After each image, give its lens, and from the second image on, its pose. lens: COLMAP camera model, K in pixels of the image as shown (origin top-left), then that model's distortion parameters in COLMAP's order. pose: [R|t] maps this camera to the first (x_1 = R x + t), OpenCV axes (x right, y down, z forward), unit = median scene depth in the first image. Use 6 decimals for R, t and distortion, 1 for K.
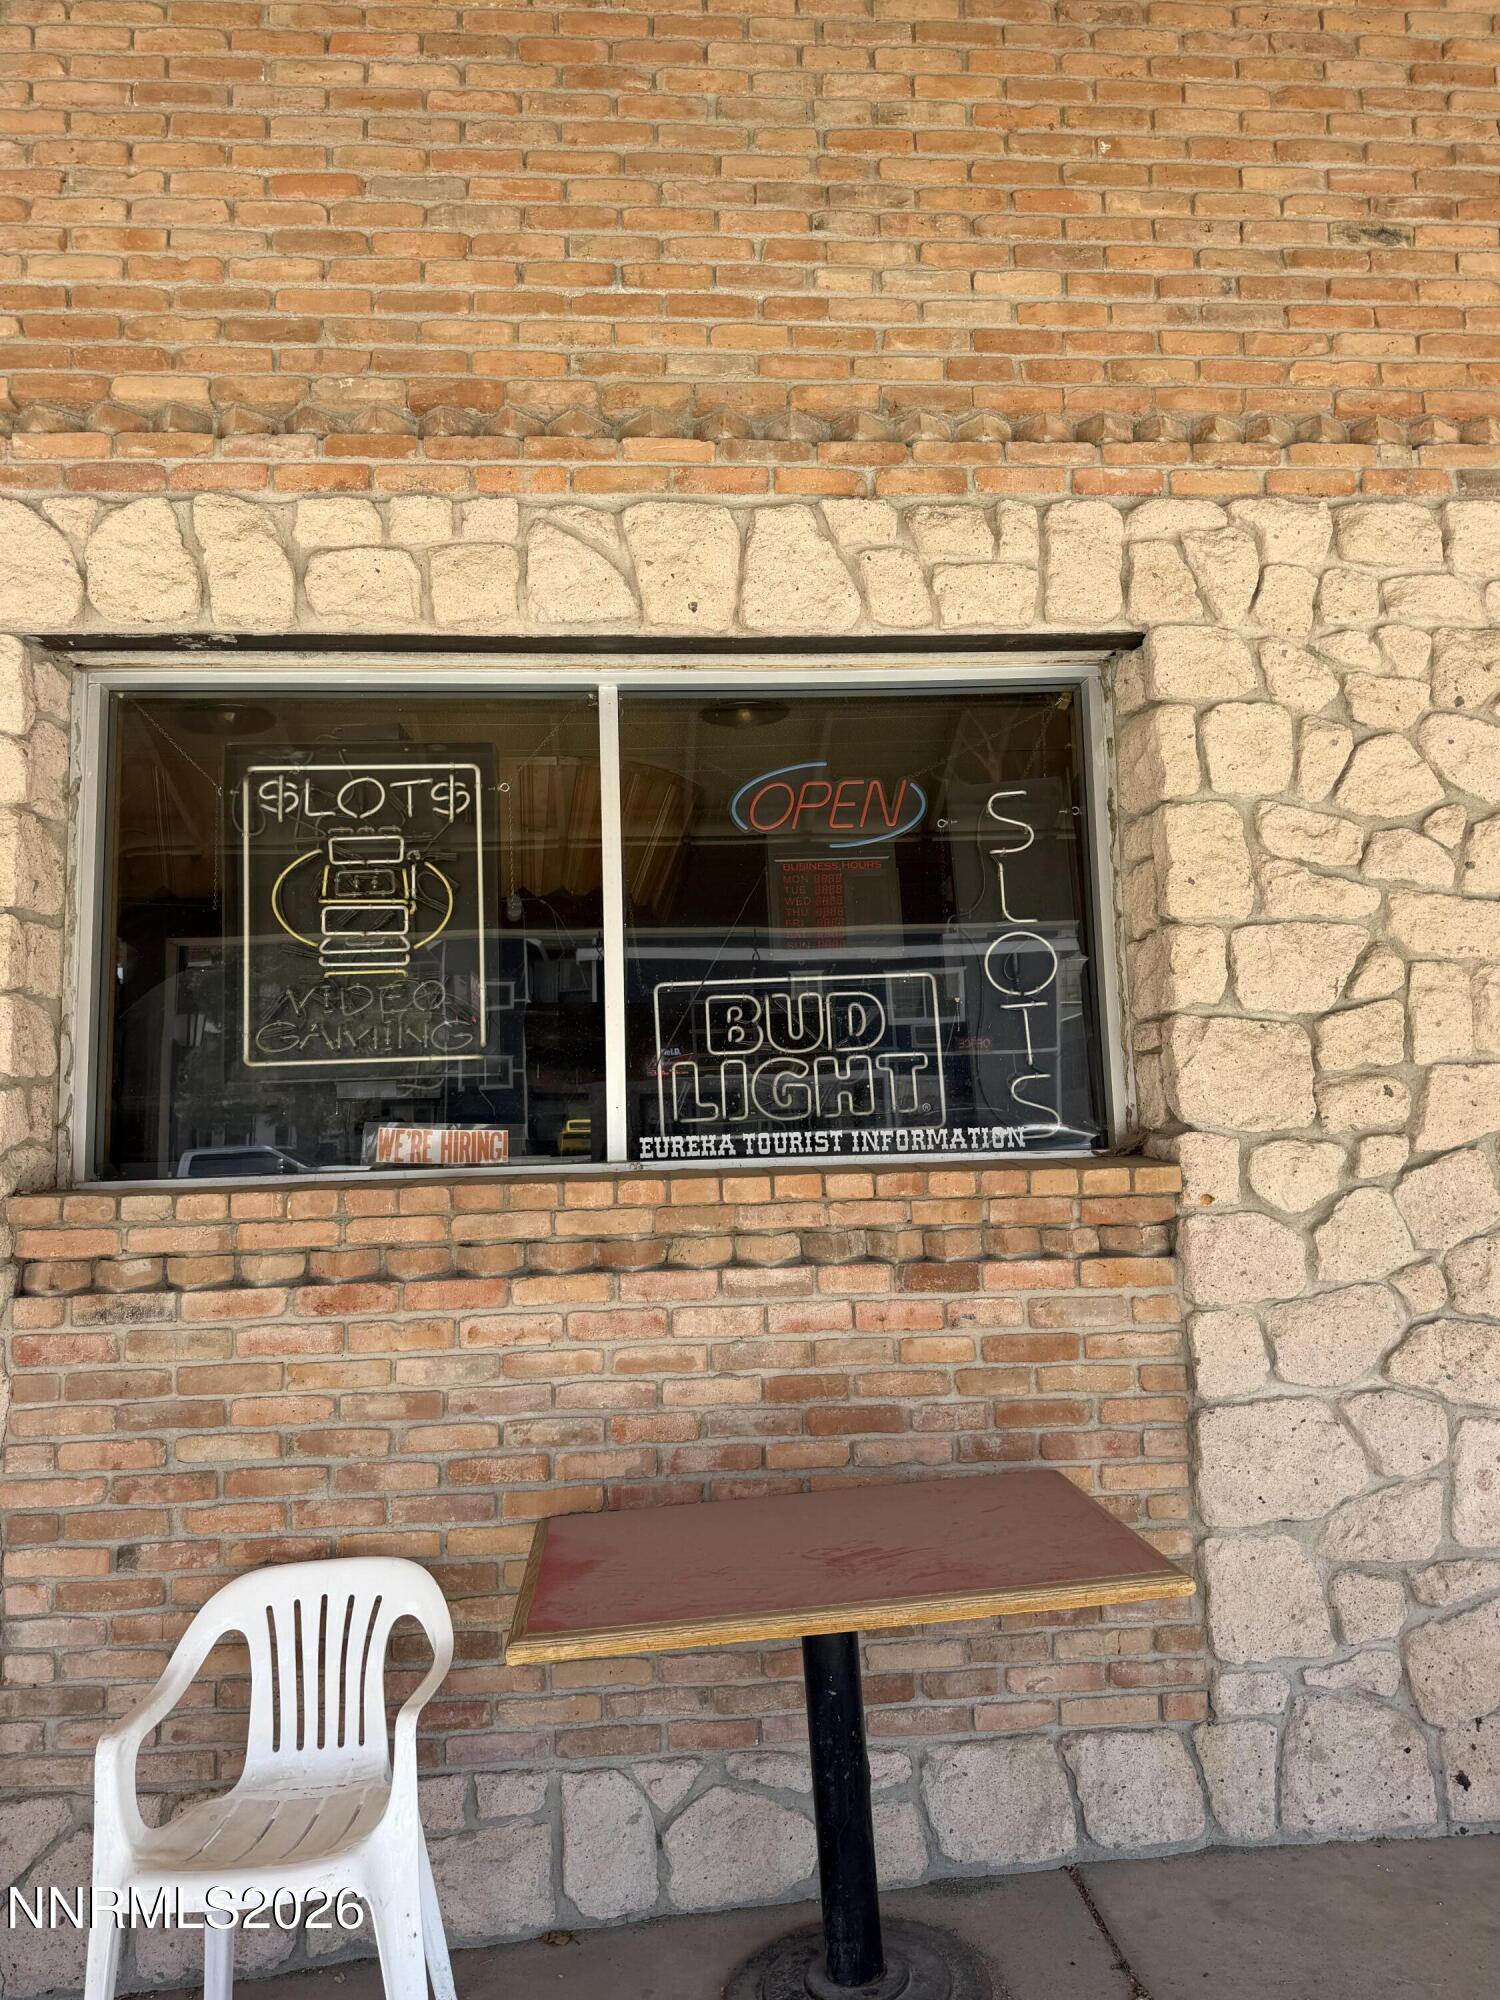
lens RADIAL K [[1380.4, 0, 751.1], [0, 1380.4, 996.6], [0, 0, 1]] dist [0.049769, -0.067028]
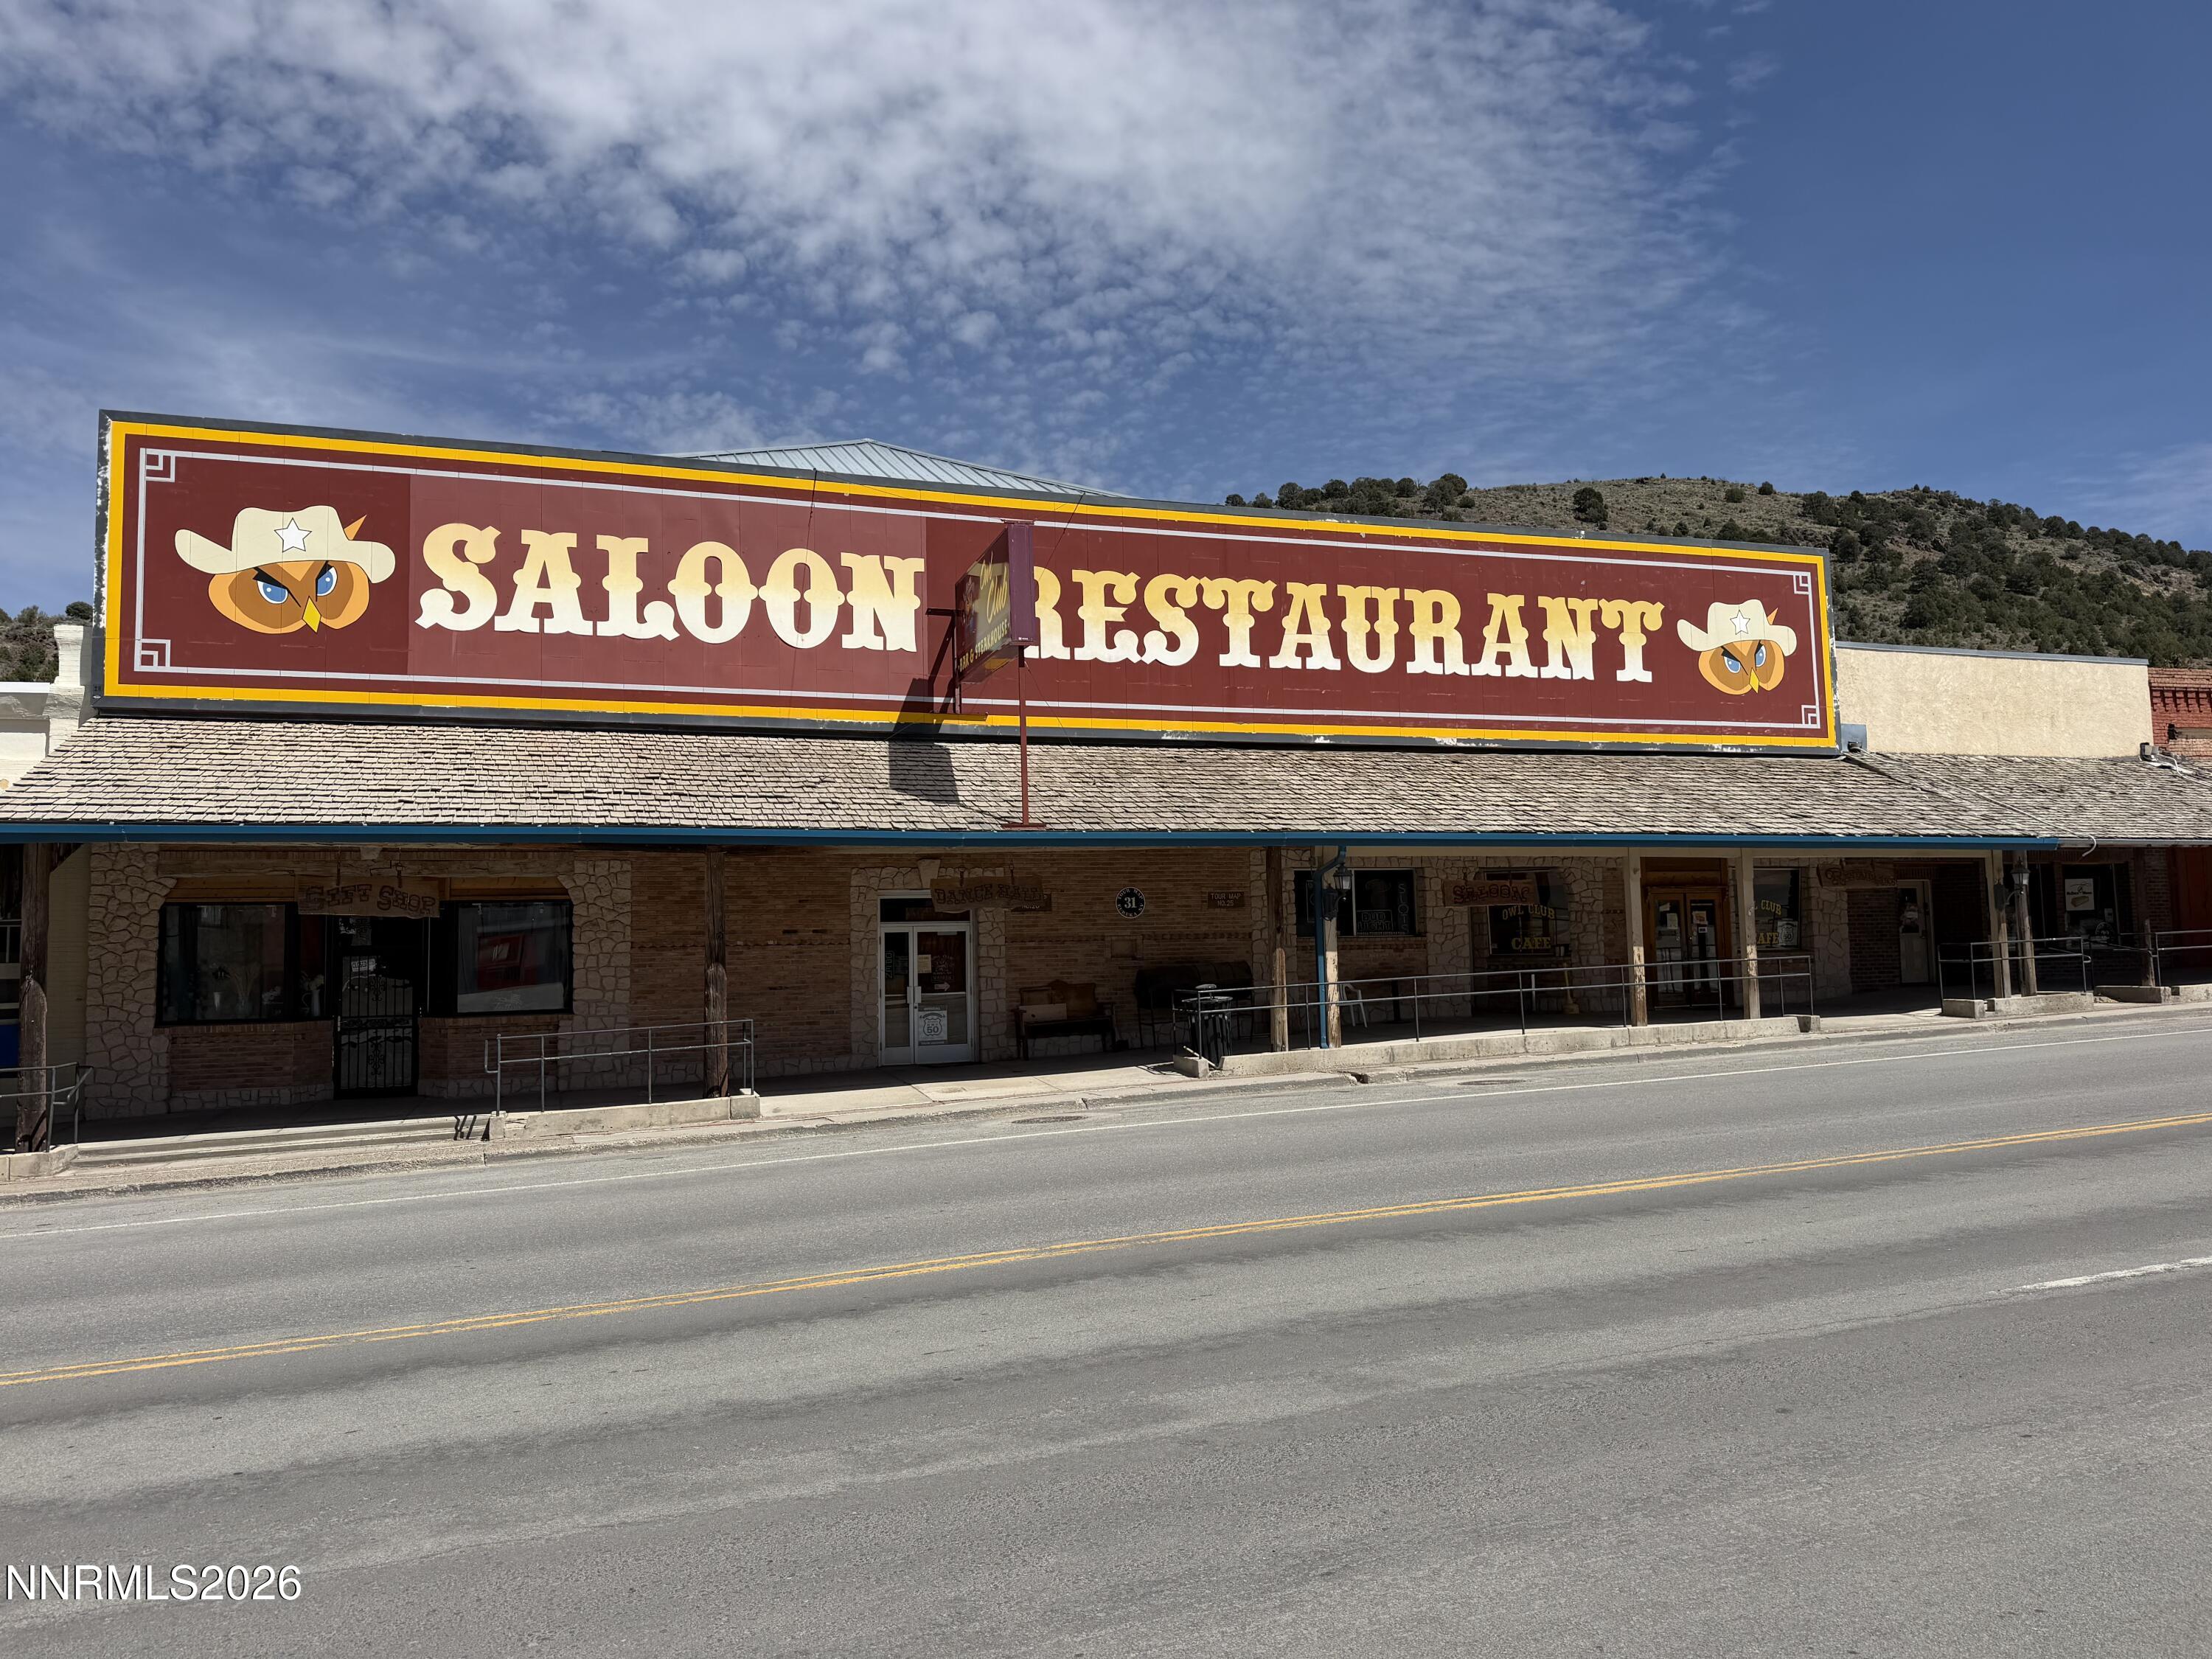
lens RADIAL K [[1526.7, 0, 1104.8], [0, 1526.7, 831.9], [0, 0, 1]] dist [0.049769, -0.067028]
pose [[0.971617, 0.028081, 0.234888, -3.511974], [-0.031954, 0.999409, 0.012697, -0.525217], [-0.234393, -0.019842, 0.971939, -6.984168]]
